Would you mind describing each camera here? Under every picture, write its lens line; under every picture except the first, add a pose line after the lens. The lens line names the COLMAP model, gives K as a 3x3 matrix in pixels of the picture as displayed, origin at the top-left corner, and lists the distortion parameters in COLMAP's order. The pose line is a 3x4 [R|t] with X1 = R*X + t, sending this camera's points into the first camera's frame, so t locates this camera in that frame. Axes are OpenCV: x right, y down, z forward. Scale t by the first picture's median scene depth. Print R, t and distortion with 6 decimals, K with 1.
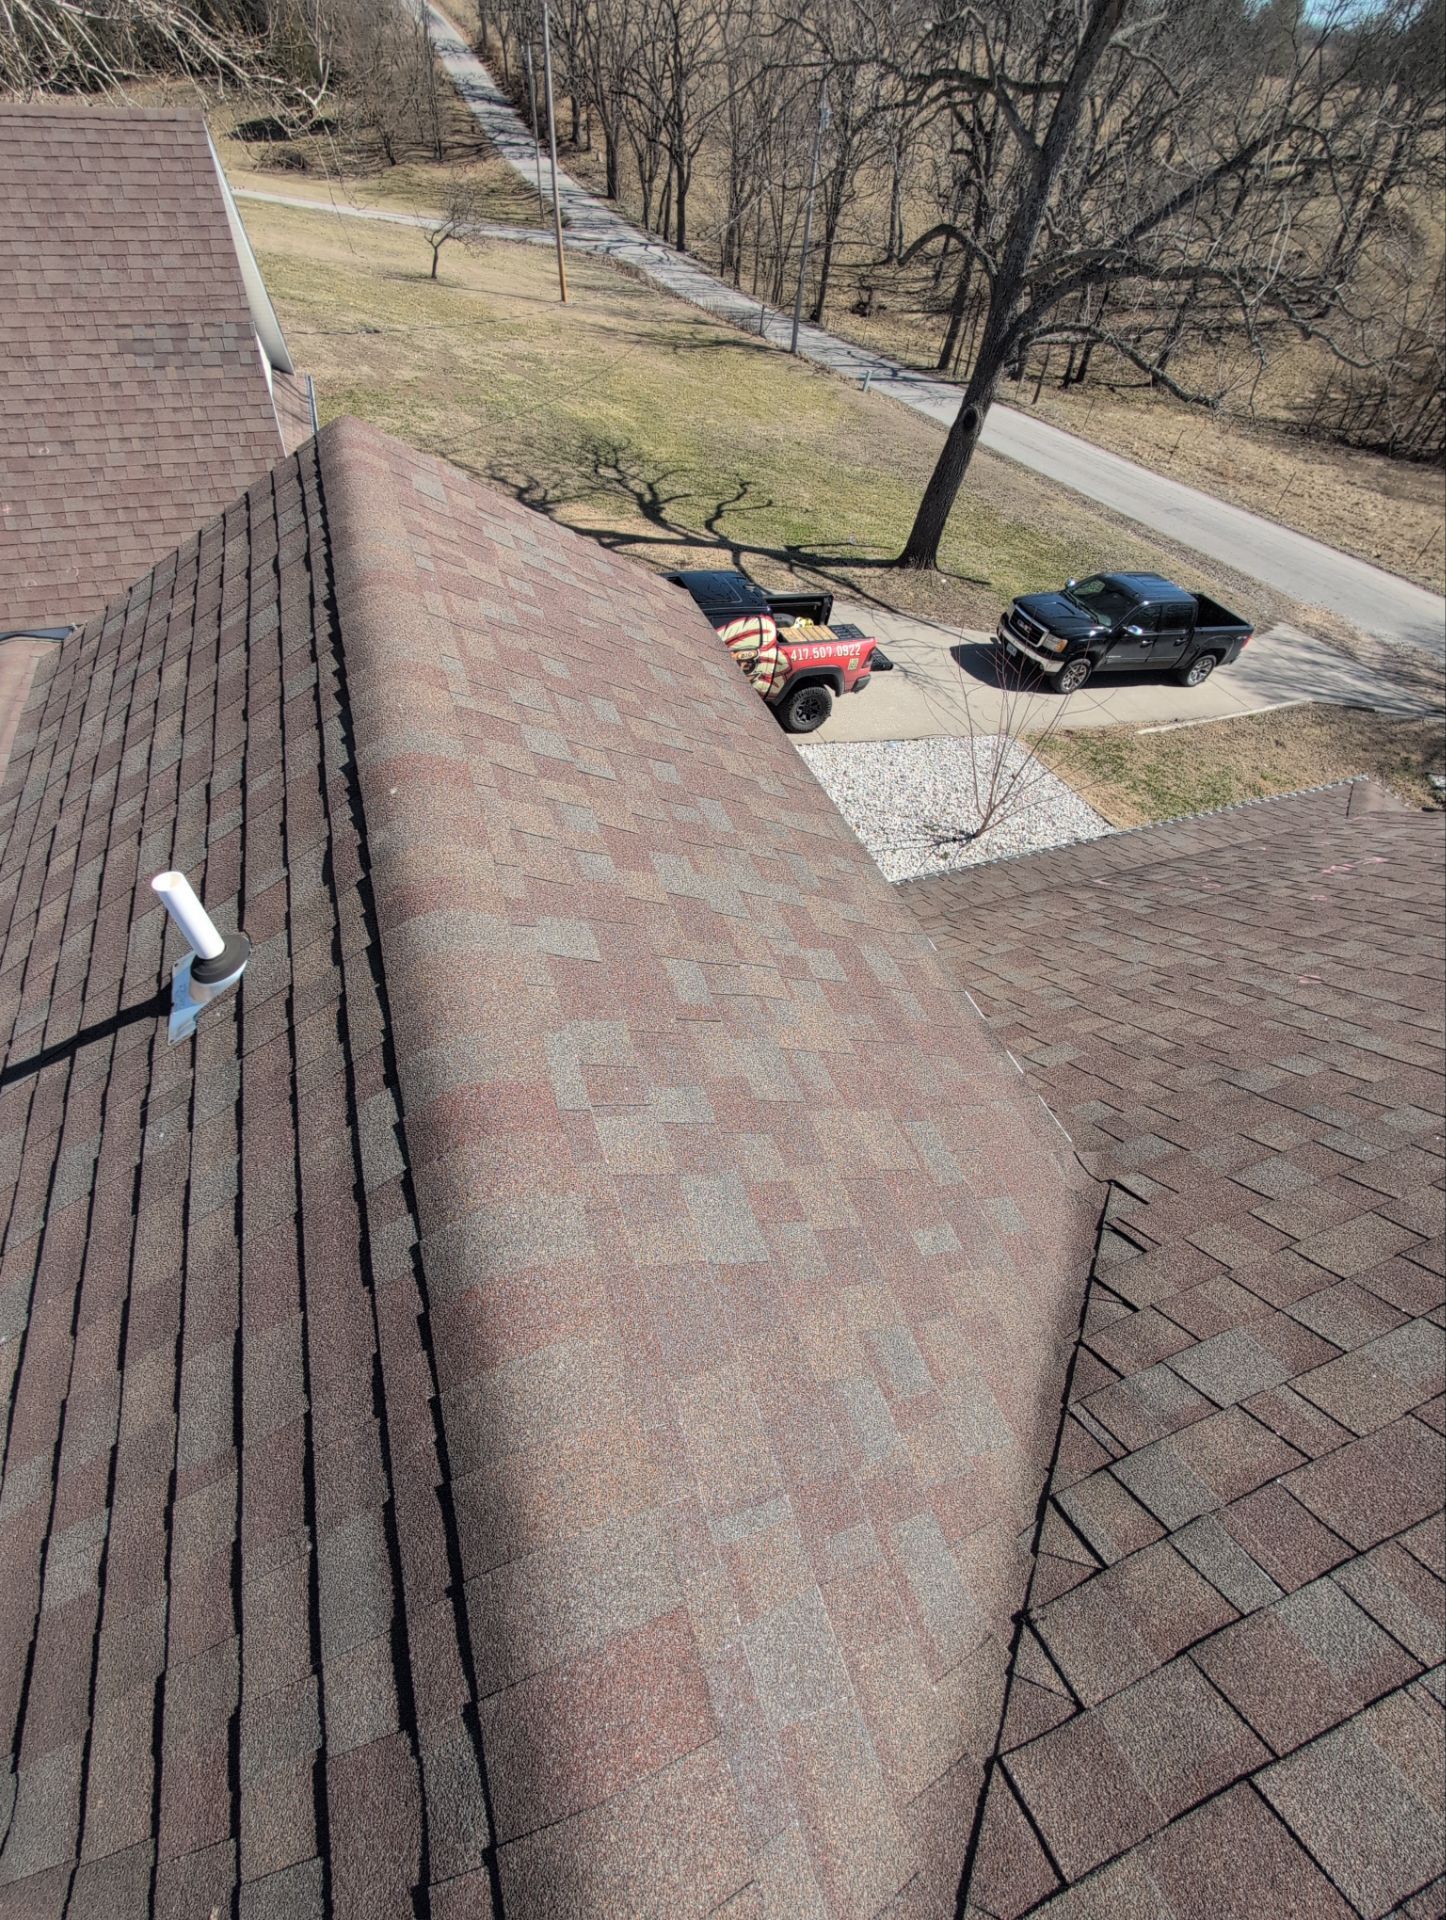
lens RADIAL K [[817.3, 0, 723.0], [0, 817.3, 962.6], [0, 0, 1]] dist [-0.000431, 0.000940]
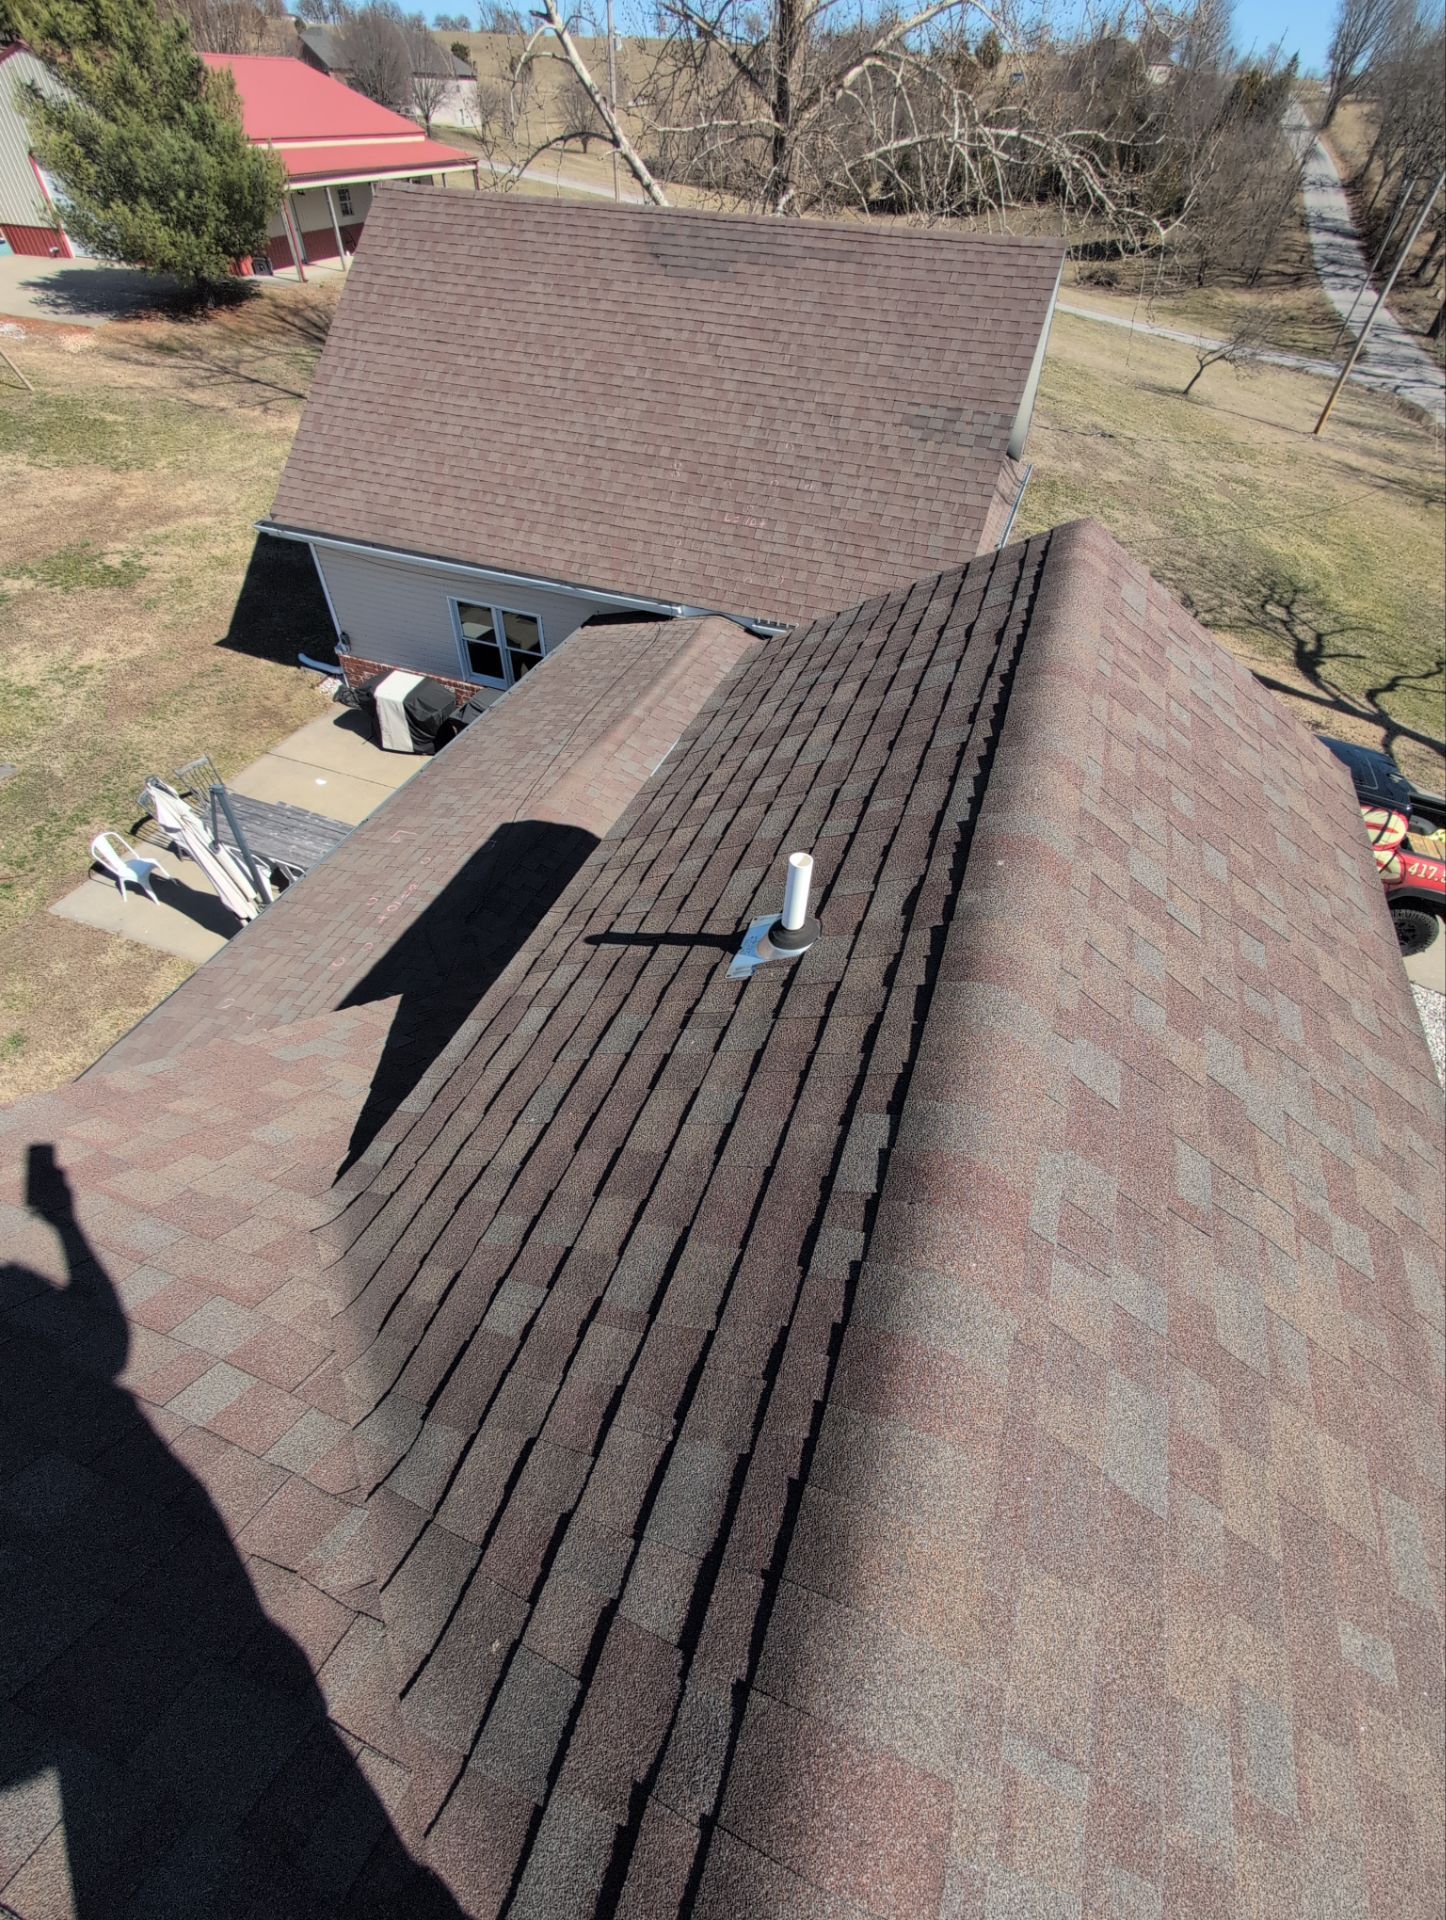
lens RADIAL K [[817.3, 0, 723.0], [0, 817.3, 963.1], [0, 0, 1]] dist [-0.000431, 0.000940]
pose [[0.763381, 0.448901, -0.464476, -0.019819], [-0.483750, 0.873808, 0.049448, 0.003771], [0.428060, 0.186942, 0.884204, -0.009786]]
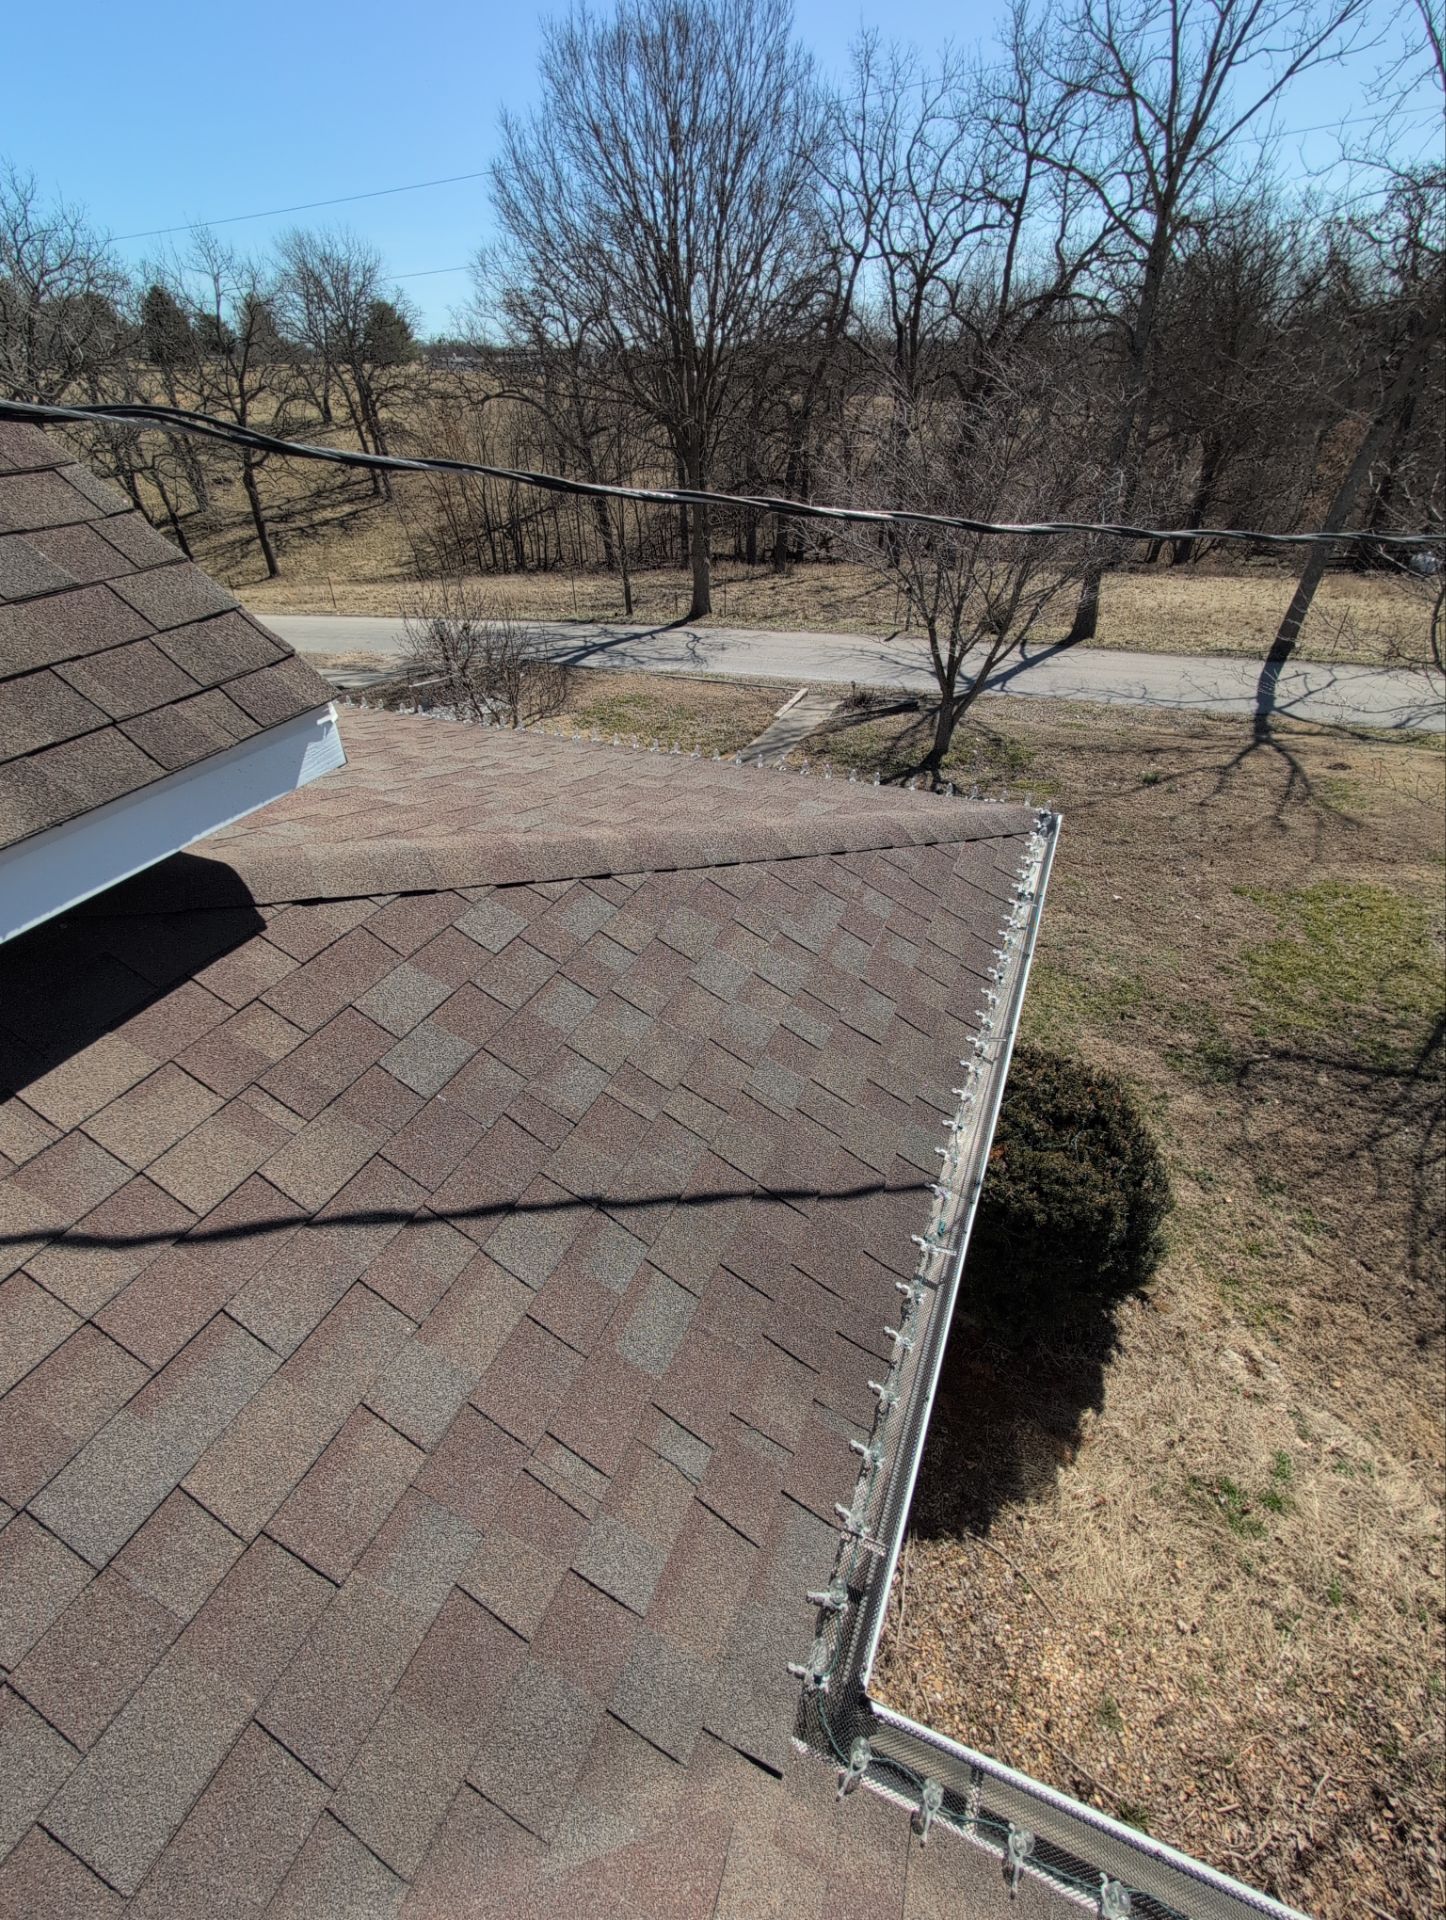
lens RADIAL K [[817.3, 0, 723.0], [0, 817.3, 959.7], [0, 0, 1]] dist [-0.000431, 0.000940]
pose [[0.688150, -0.482971, 0.541469, 0.540936], [0.586299, 0.809773, -0.022836, 0.381706], [-0.427437, 0.333177, 0.840411, 0.044596]]
